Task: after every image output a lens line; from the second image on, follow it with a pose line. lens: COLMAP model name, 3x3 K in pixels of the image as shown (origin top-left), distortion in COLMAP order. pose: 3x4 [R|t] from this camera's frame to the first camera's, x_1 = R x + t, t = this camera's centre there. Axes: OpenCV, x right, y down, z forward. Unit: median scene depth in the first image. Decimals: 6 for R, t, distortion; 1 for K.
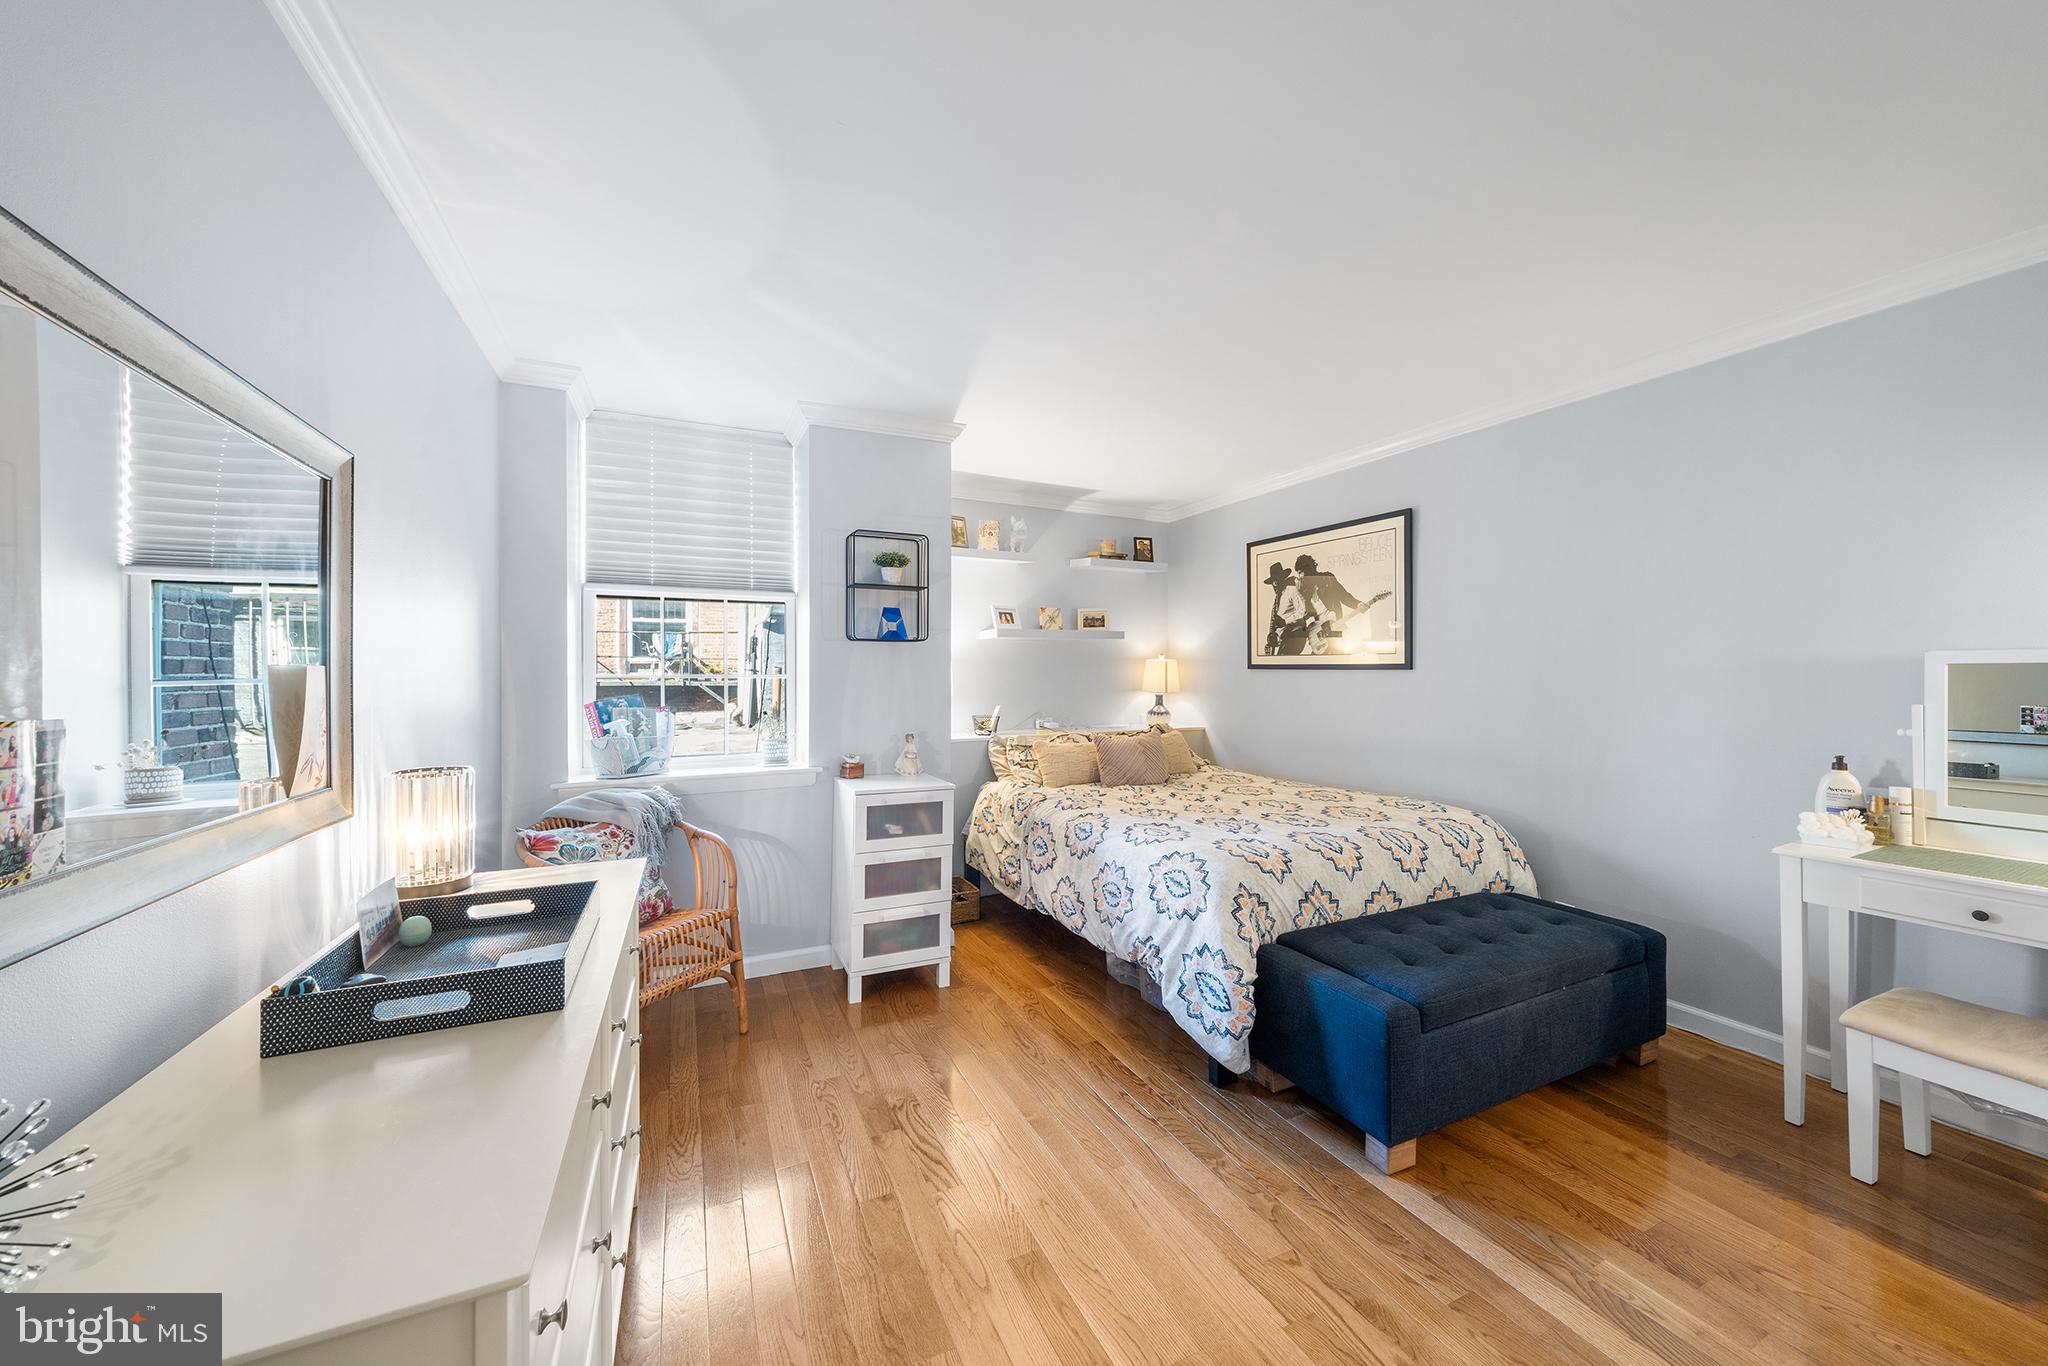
lens RADIAL K [[701.1, 0, 1019.9], [0, 701.1, 676.1], [0, 0, 1]] dist [0.000386, 0.000064]
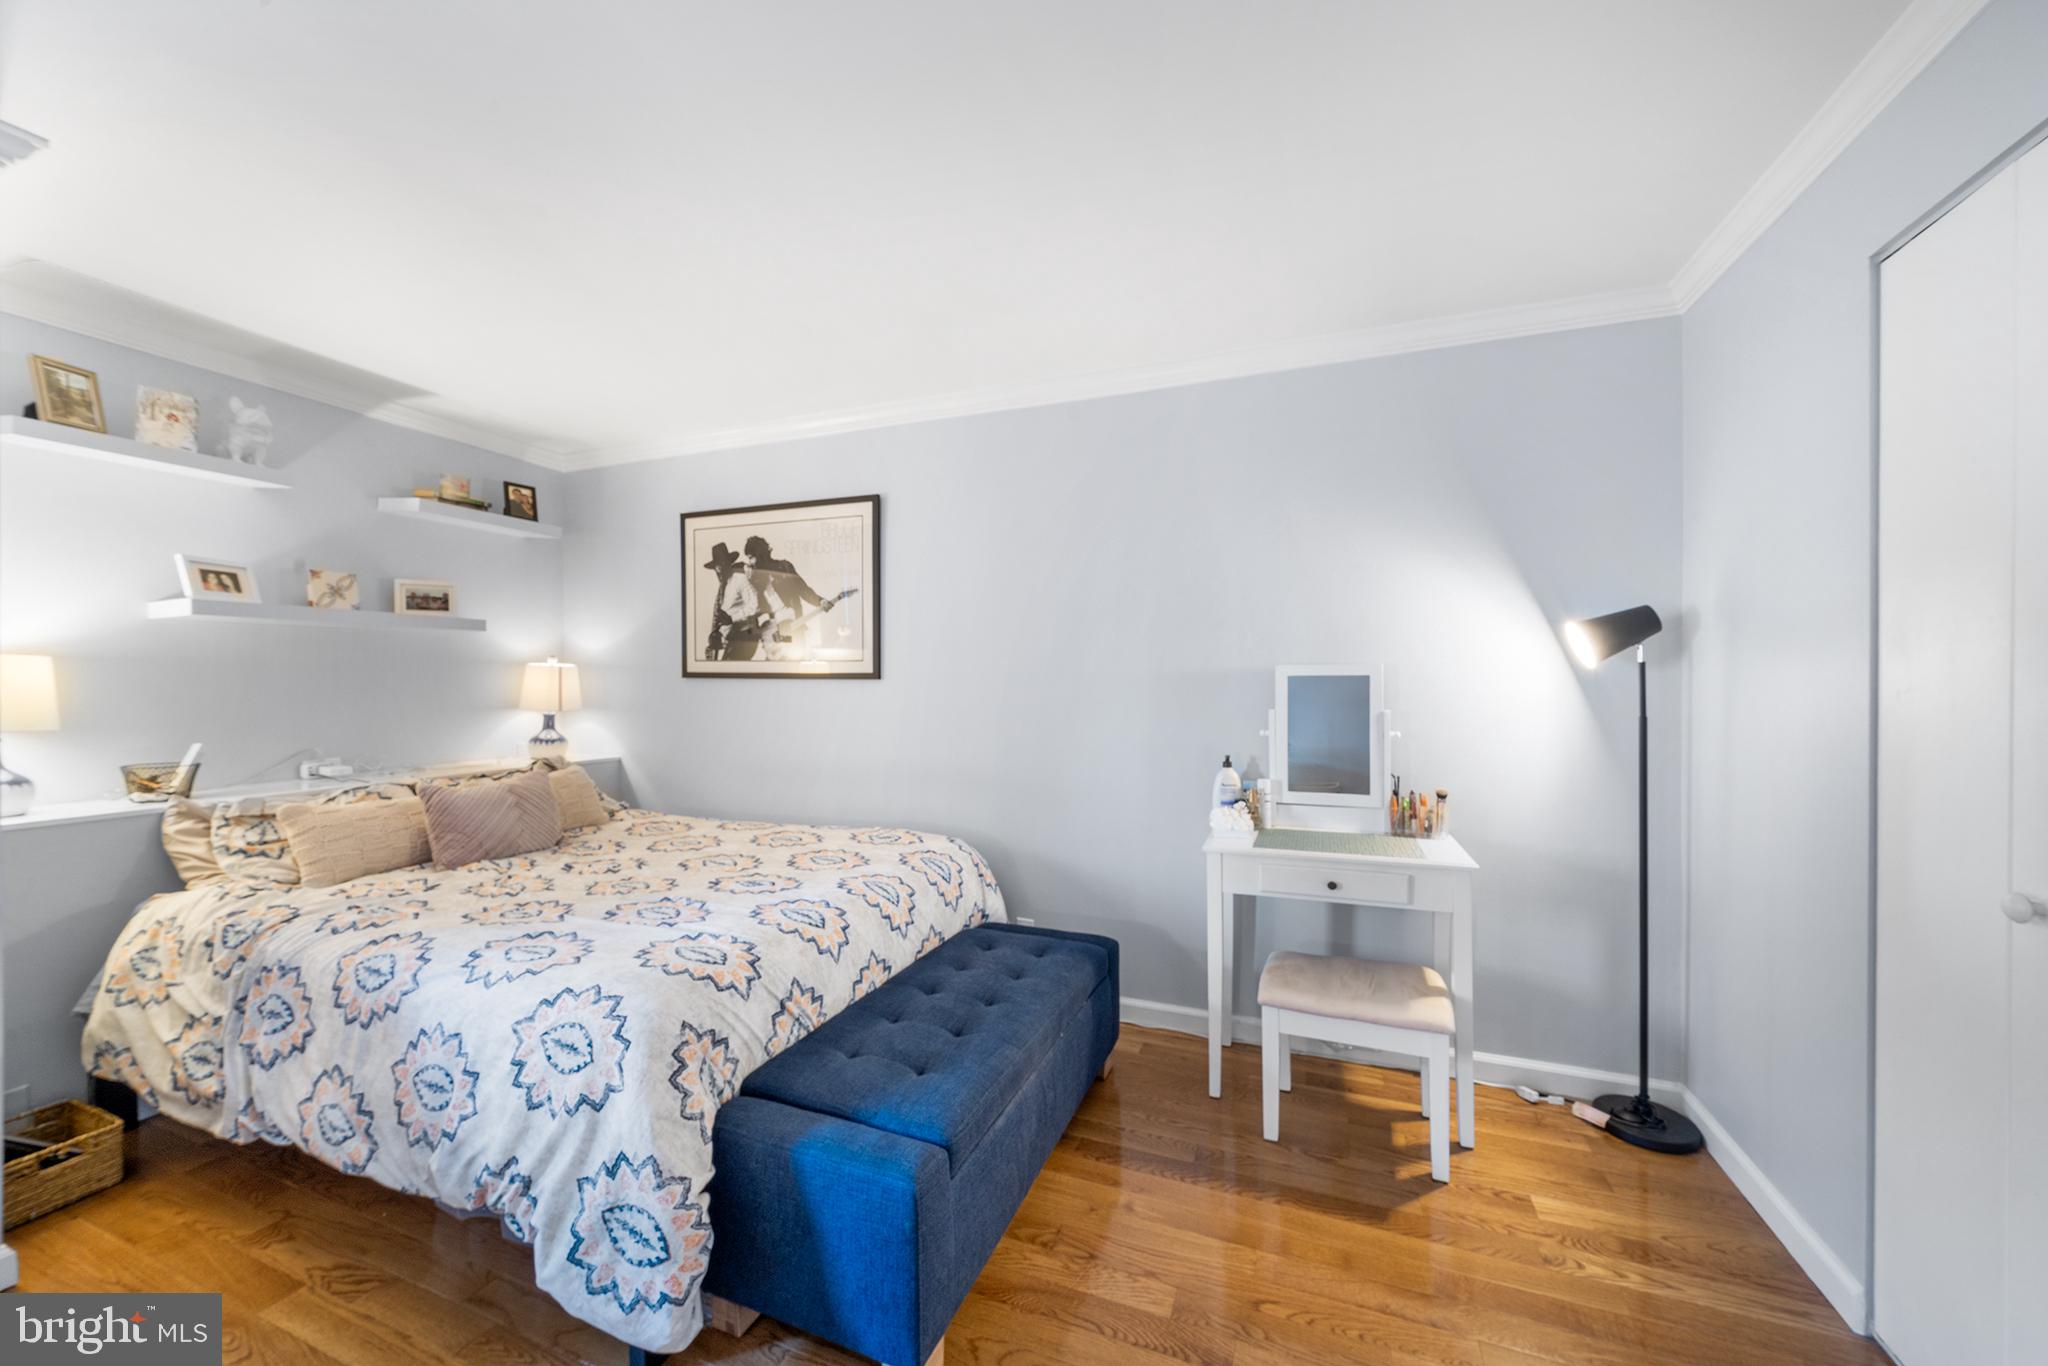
lens RADIAL K [[757.1, 0, 1026.8], [0, 757.1, 688.5], [0, 0, 1]] dist [-0.000633, -0.000384]
pose [[0.732072, -0.003306, 0.681220, 0.073034], [0.002406, 0.999995, 0.002267, 0.000754], [-0.681223, -0.000021, 0.732076, 0.270472]]
